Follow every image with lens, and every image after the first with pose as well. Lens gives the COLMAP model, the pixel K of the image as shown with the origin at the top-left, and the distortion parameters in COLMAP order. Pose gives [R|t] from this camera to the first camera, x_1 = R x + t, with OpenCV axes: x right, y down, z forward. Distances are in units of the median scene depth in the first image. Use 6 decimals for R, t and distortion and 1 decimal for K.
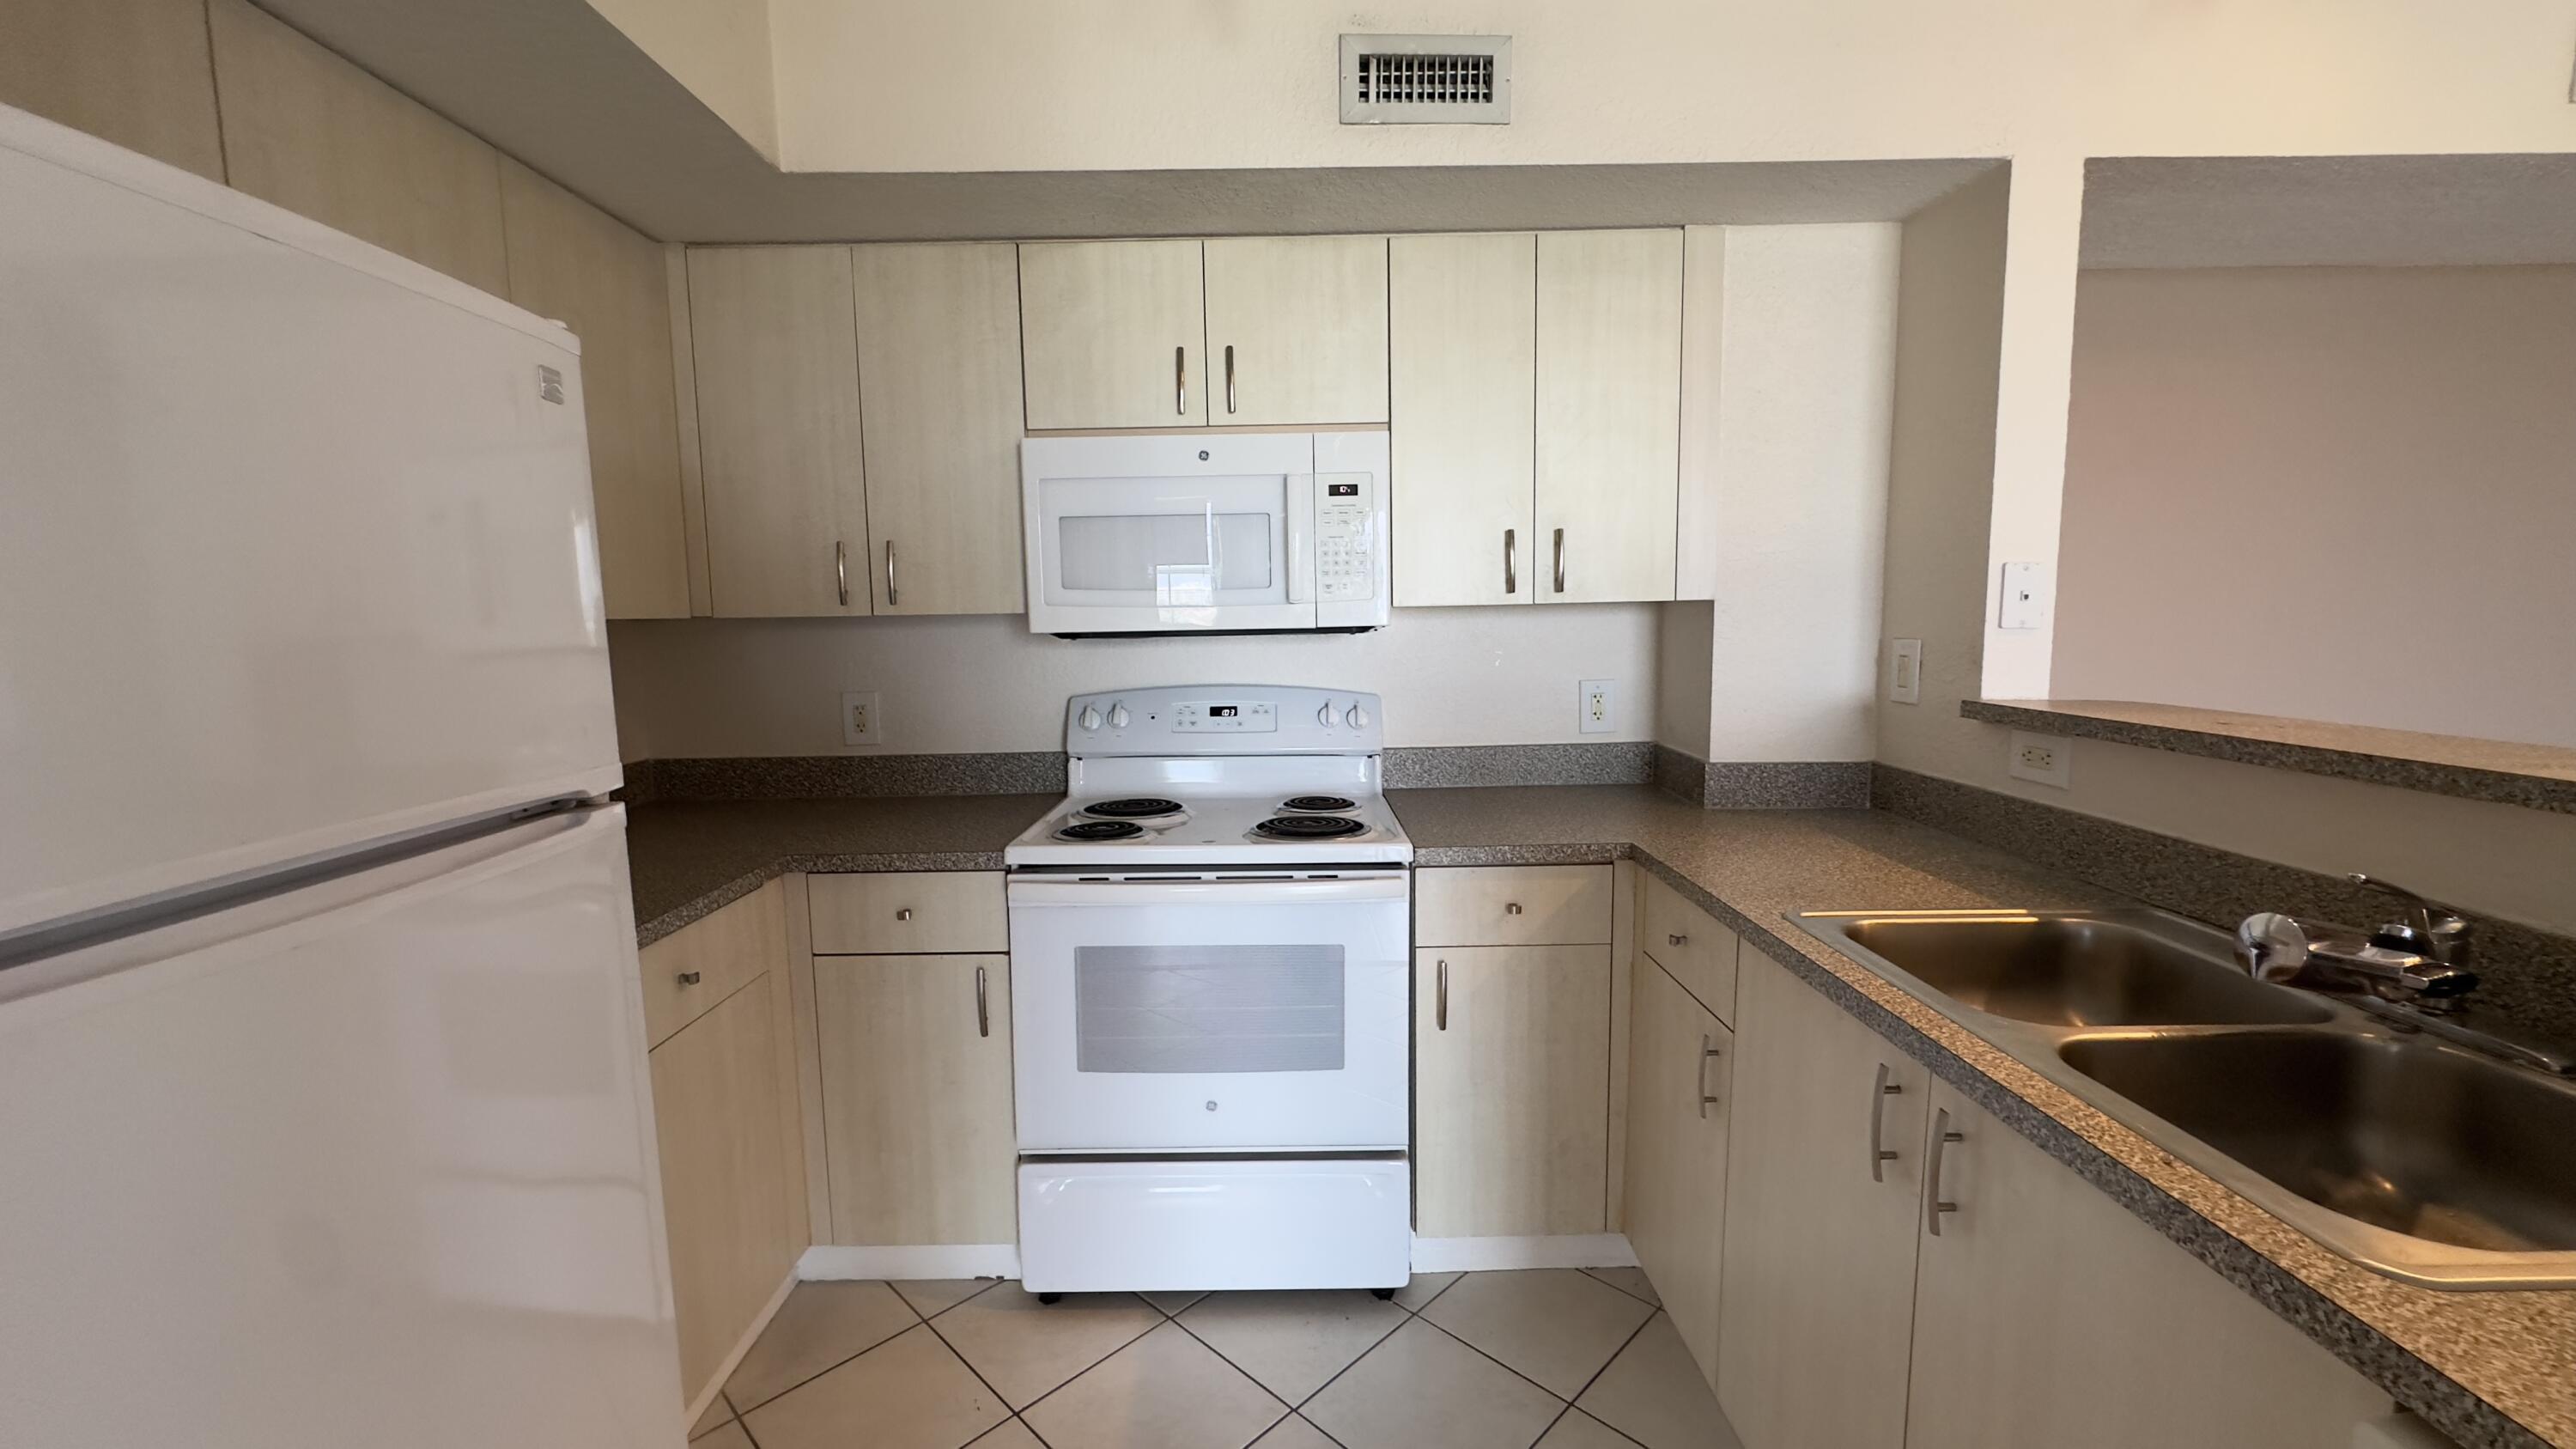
lens RADIAL K [[1078.8, 0, 1288.0], [0, 1078.8, 724.5], [0, 0, 1]] dist [0.017413, 0.000003]
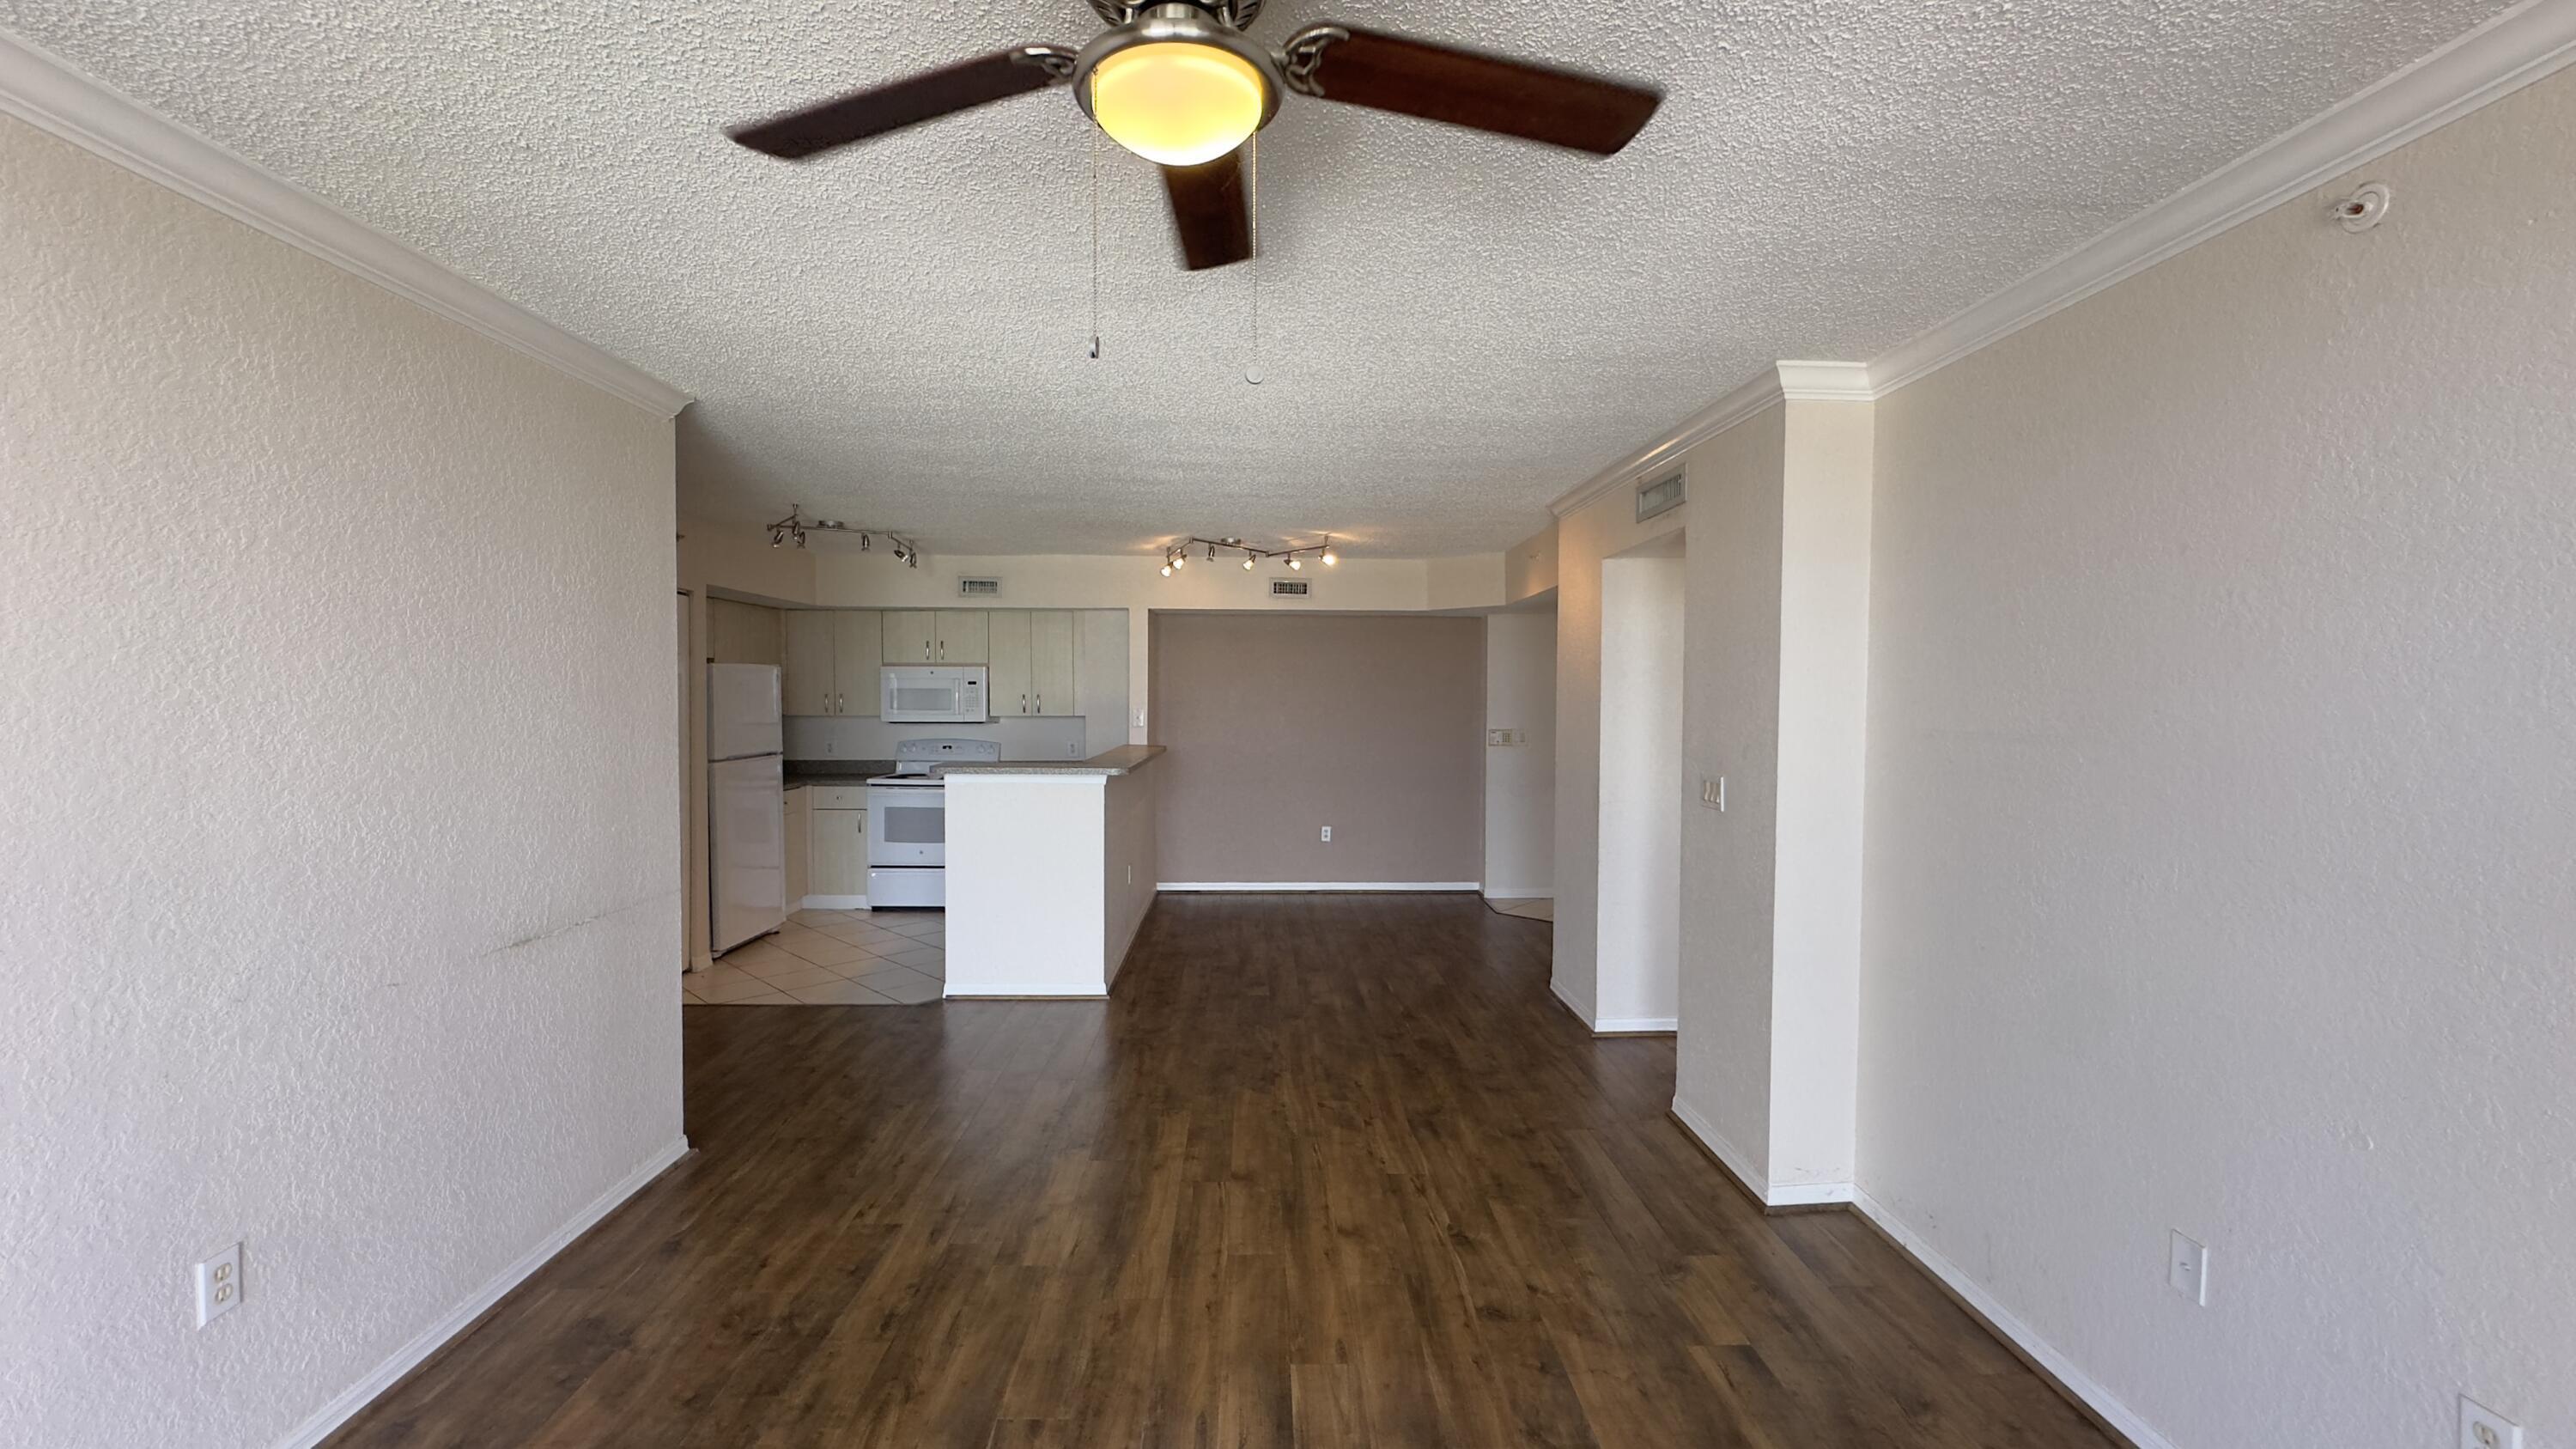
lens RADIAL K [[1042.6, 0, 1288.0], [0, 1042.6, 724.5], [0, 0, 1]] dist [-0.001607, -0.000205]
pose [[0.999308, 0.019566, 0.031622, 1.036436], [-0.017063, 0.996842, -0.077556, 0.174604], [-0.033039, 0.076963, 0.996486, -2.555808]]
